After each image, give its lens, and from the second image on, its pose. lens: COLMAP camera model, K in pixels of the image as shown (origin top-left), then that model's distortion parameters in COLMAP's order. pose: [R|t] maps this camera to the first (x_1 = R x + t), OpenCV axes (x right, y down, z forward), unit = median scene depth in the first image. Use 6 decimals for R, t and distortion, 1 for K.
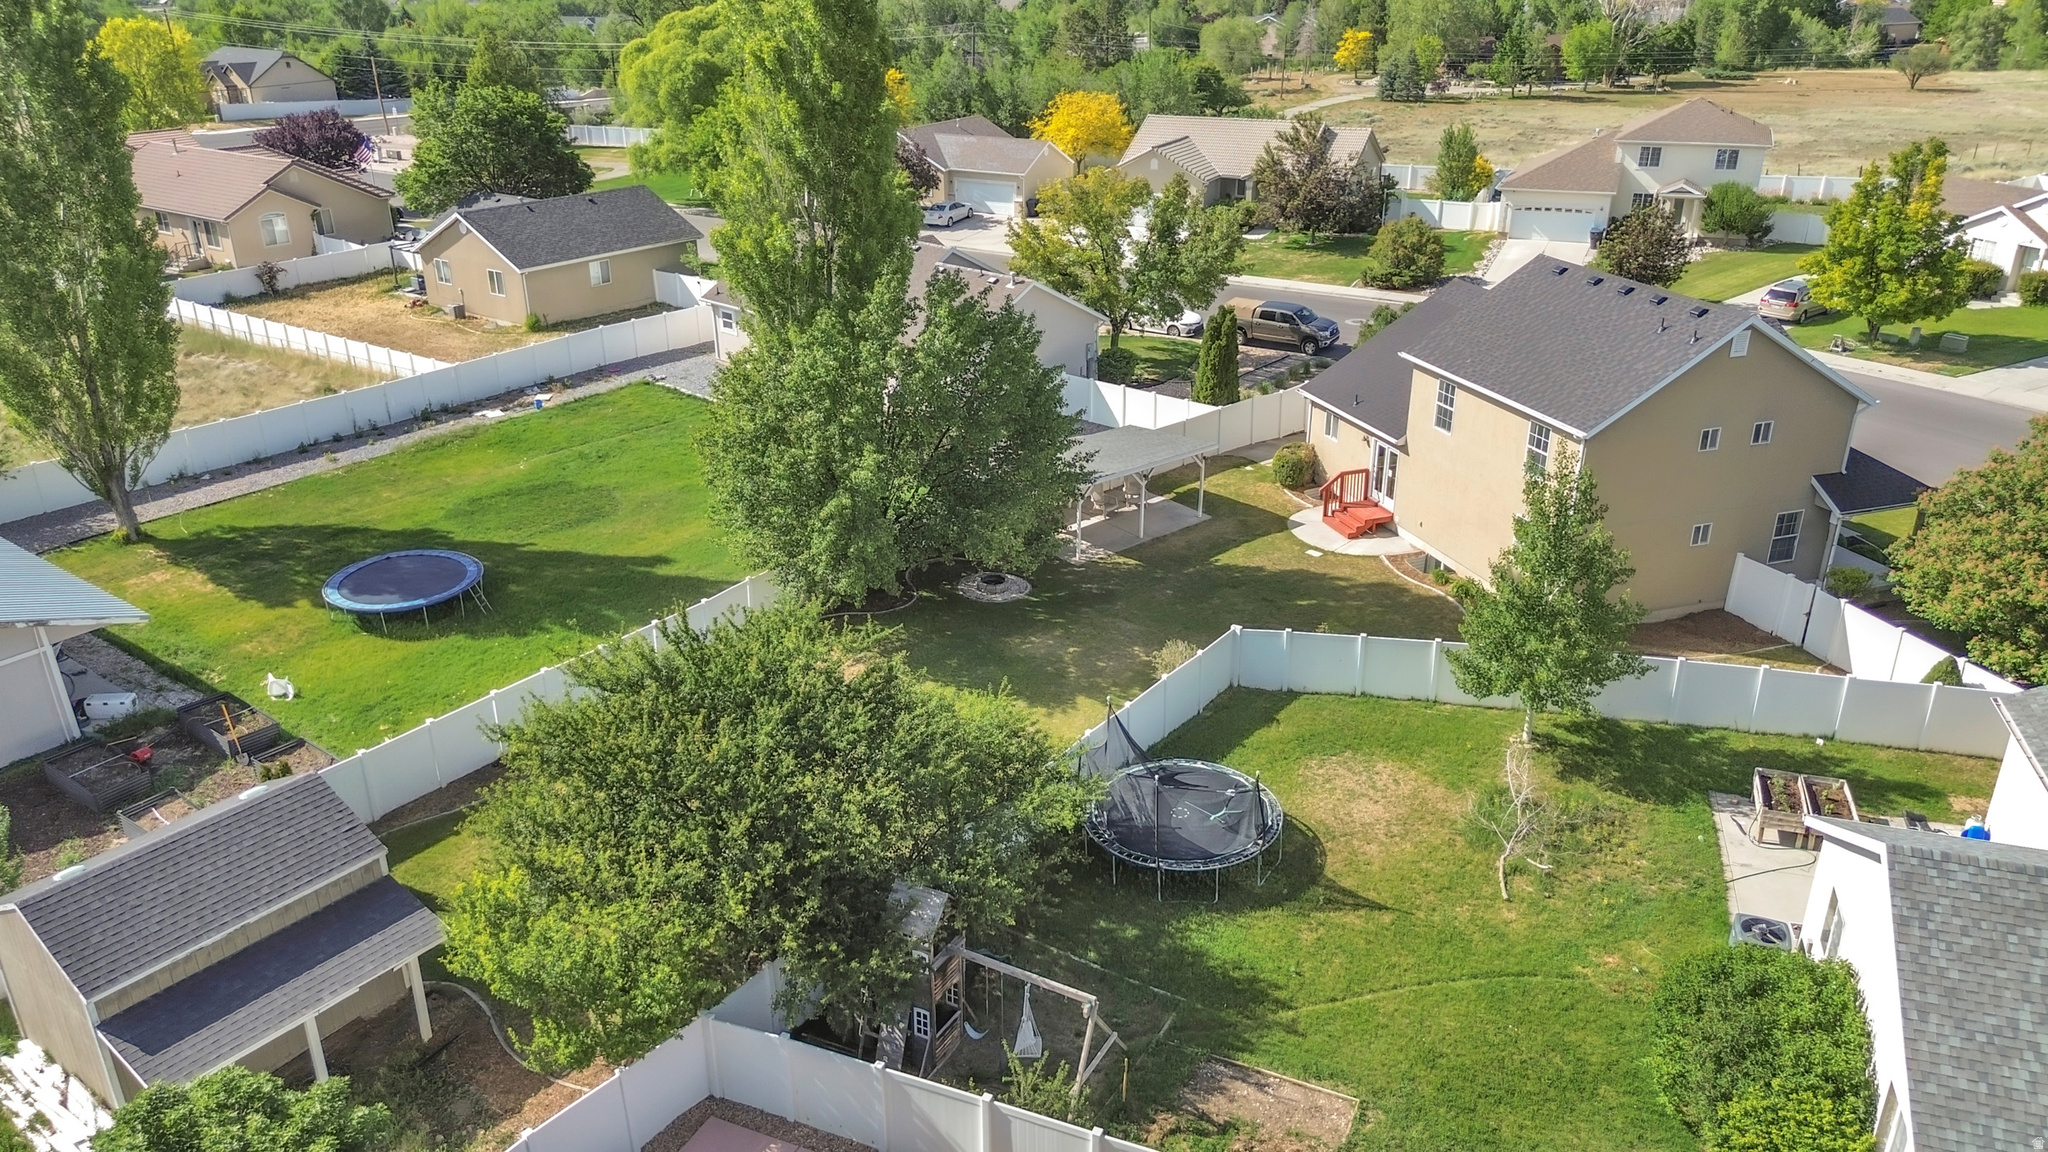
lens RADIAL K [[1461.9, 0, 1024.0], [0, 1461.9, 576.0], [0, 0, 1]] dist [0.047027, -0.033721]
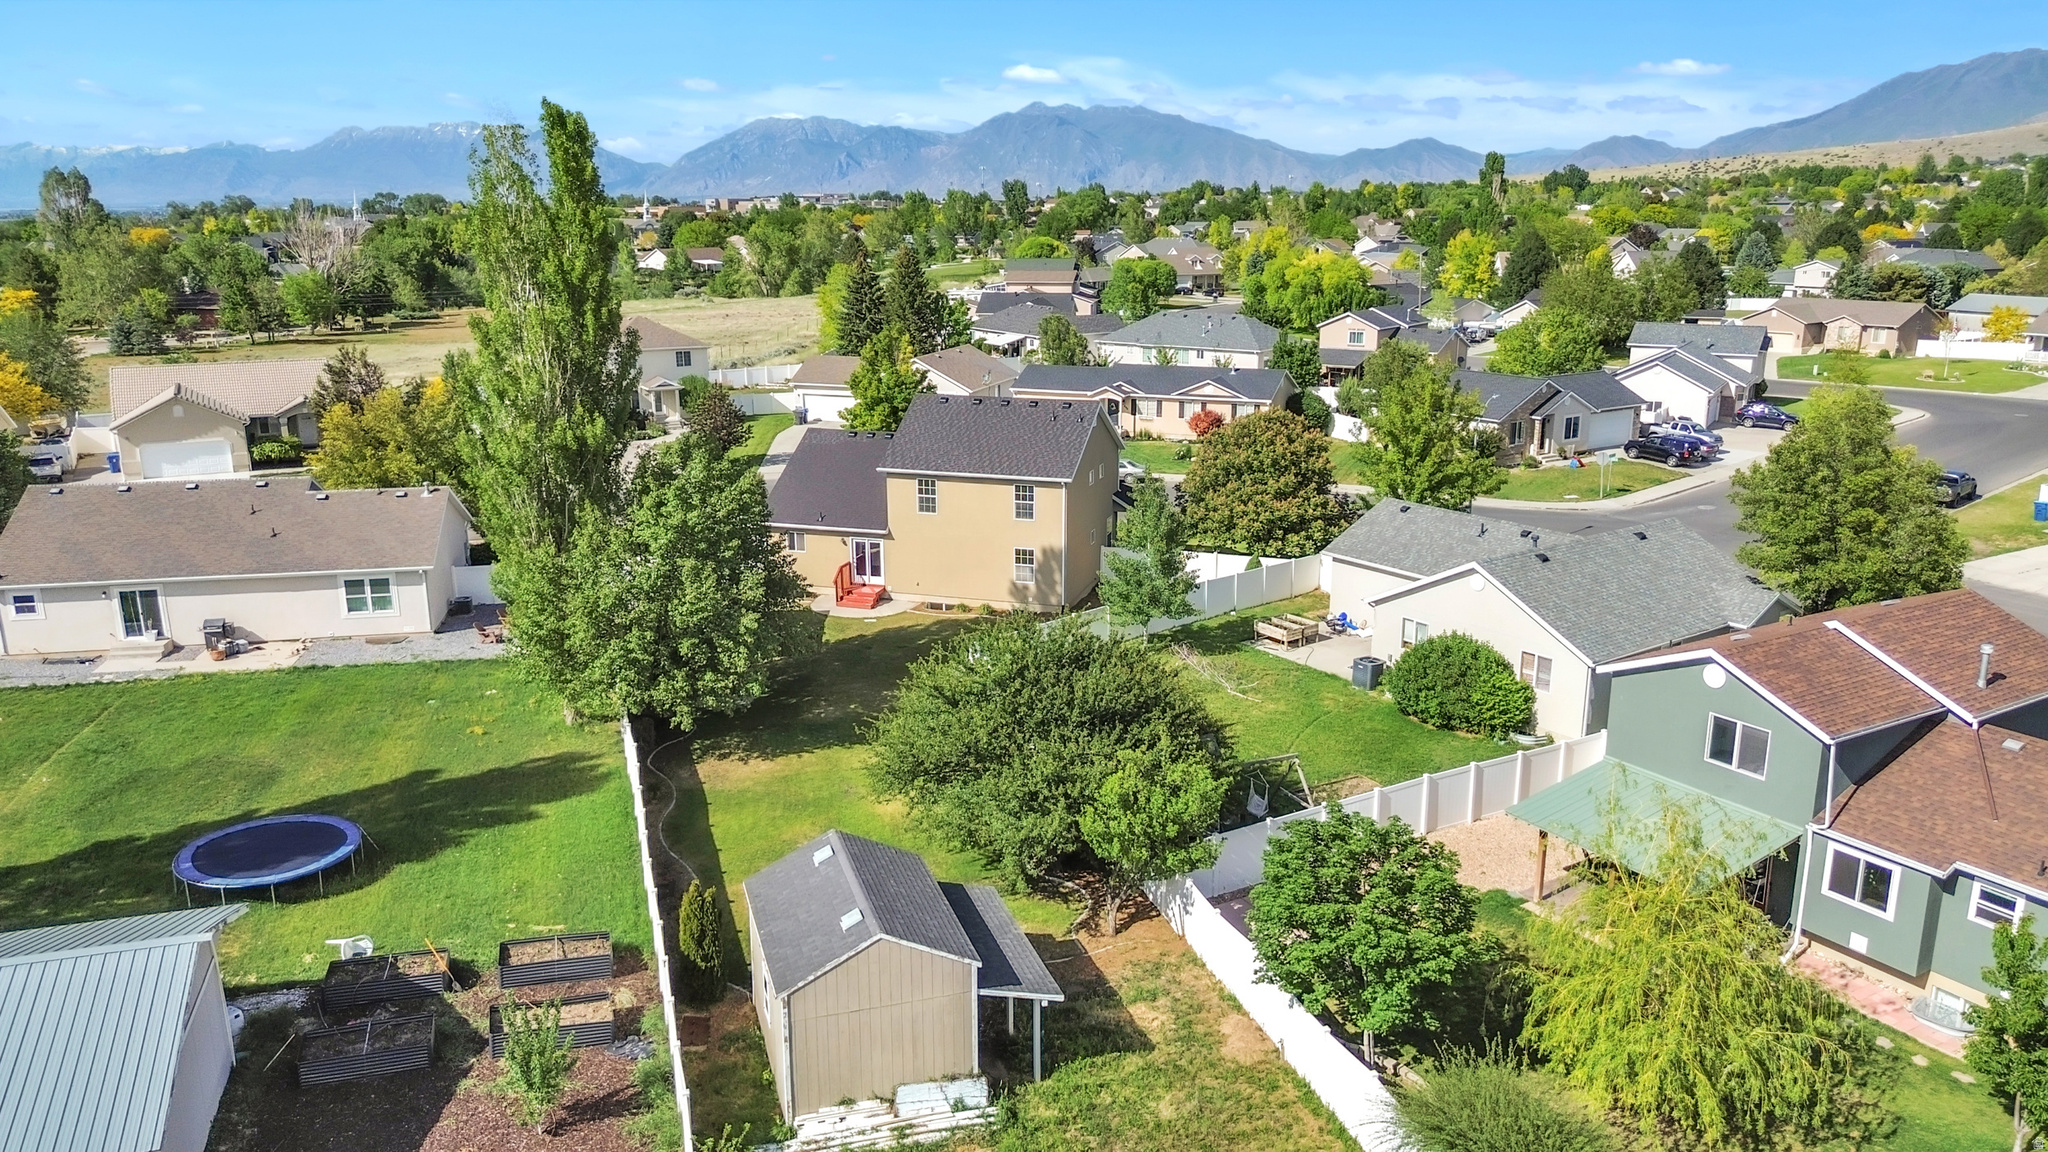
lens RADIAL K [[1461.9, 0, 1024.0], [0, 1461.9, 576.0], [0, 0, 1]] dist [0.047027, -0.033721]
pose [[0.589925, -0.195306, 0.783482, -0.755655], [0.317693, 0.948189, -0.002844, -0.006434], [-0.742334, 0.250584, 0.621408, 0.053561]]
